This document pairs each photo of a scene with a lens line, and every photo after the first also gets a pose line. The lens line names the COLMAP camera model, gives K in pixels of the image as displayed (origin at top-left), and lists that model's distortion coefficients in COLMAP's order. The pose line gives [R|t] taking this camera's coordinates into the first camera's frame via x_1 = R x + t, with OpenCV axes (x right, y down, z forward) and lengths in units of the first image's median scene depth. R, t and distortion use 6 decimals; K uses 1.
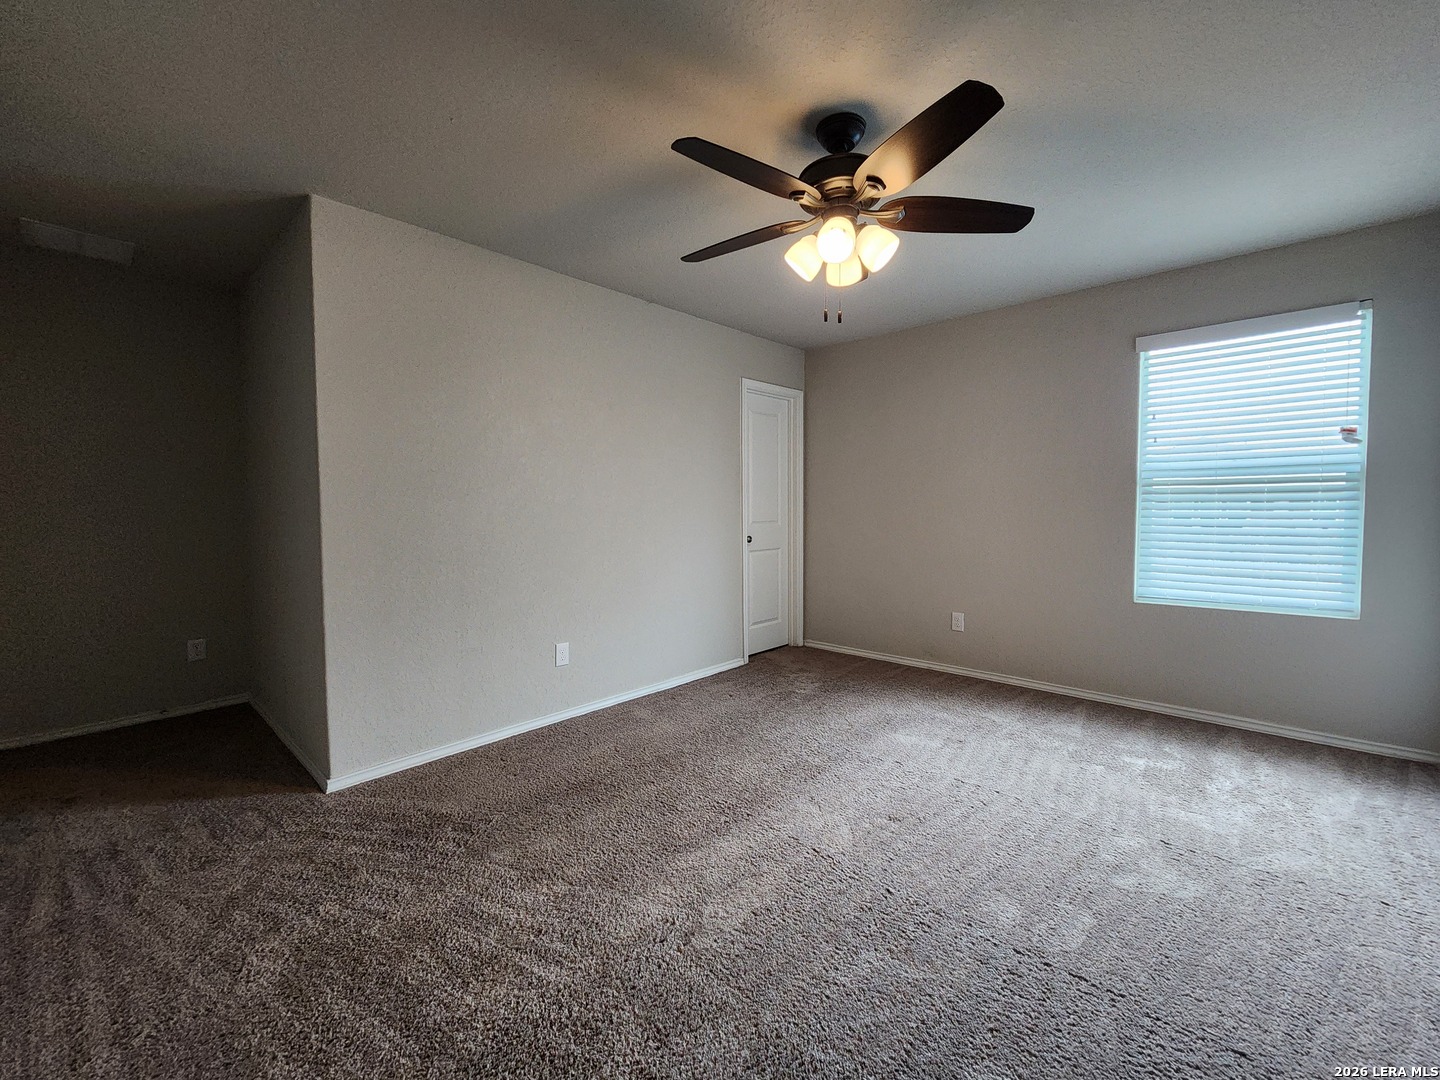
lens RADIAL K [[590.9, 0, 726.4], [0, 590.9, 532.2], [0, 0, 1]] dist [0.001490, -0.003124]
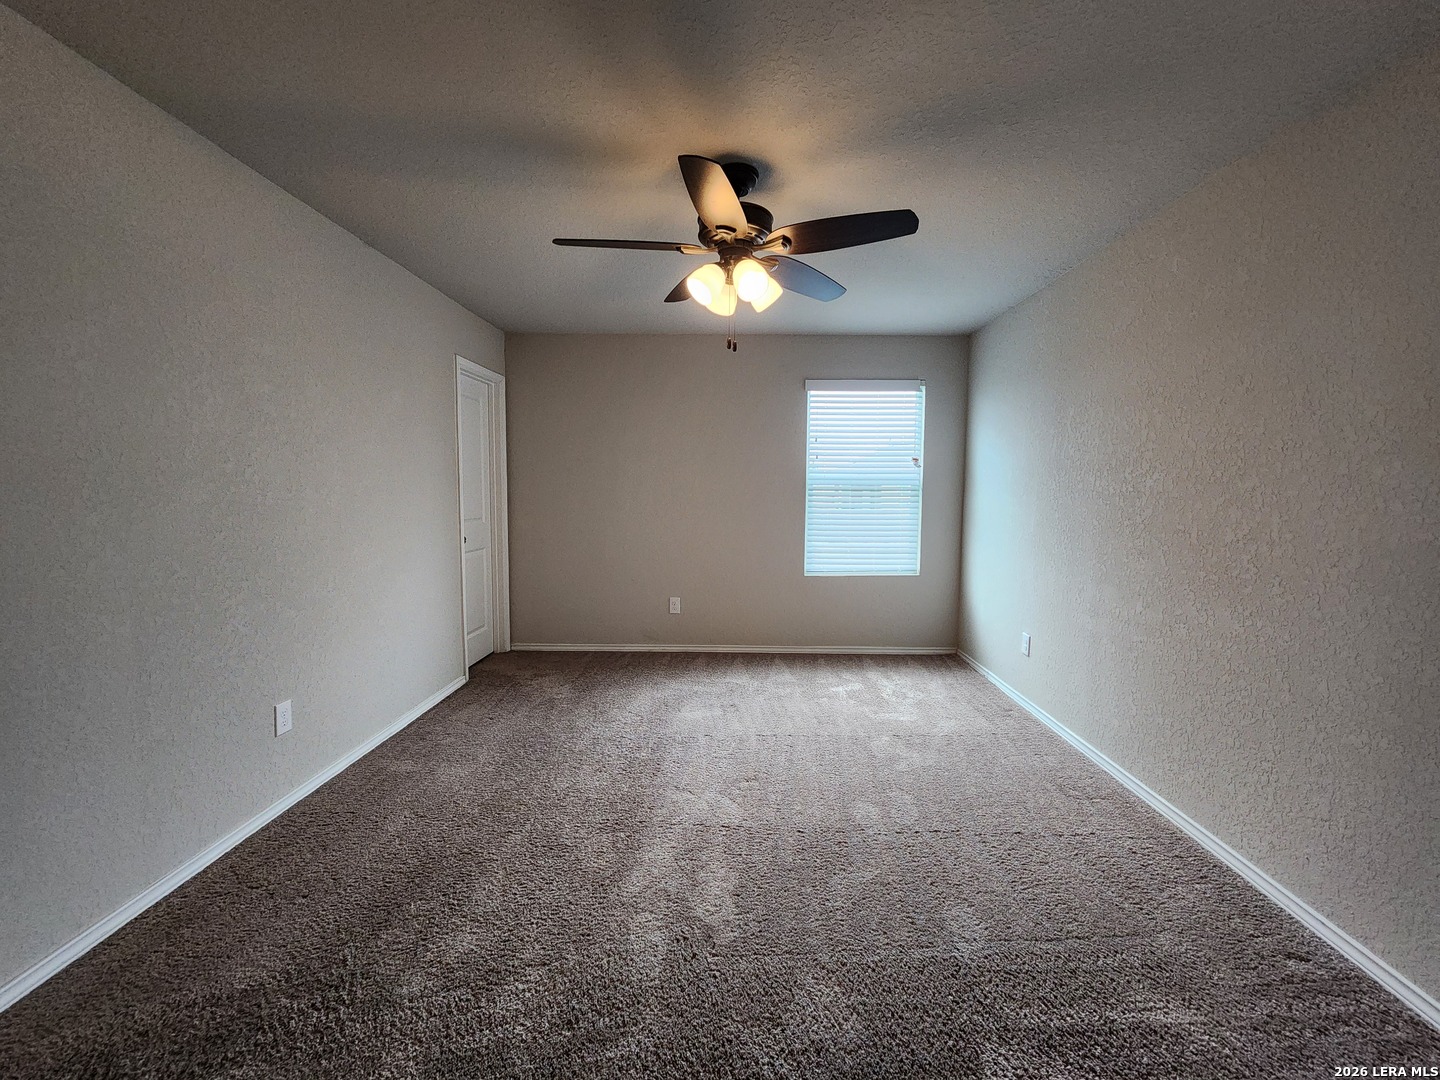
lens RADIAL K [[590.9, 0, 737.8], [0, 590.9, 533.6], [0, 0, 1]] dist [0.001490, -0.003124]
pose [[0.740101, -0.038826, 0.671374, -0.378665], [0.017933, 0.999116, 0.038010, -0.036976], [-0.672256, -0.016091, 0.740144, 0.114523]]
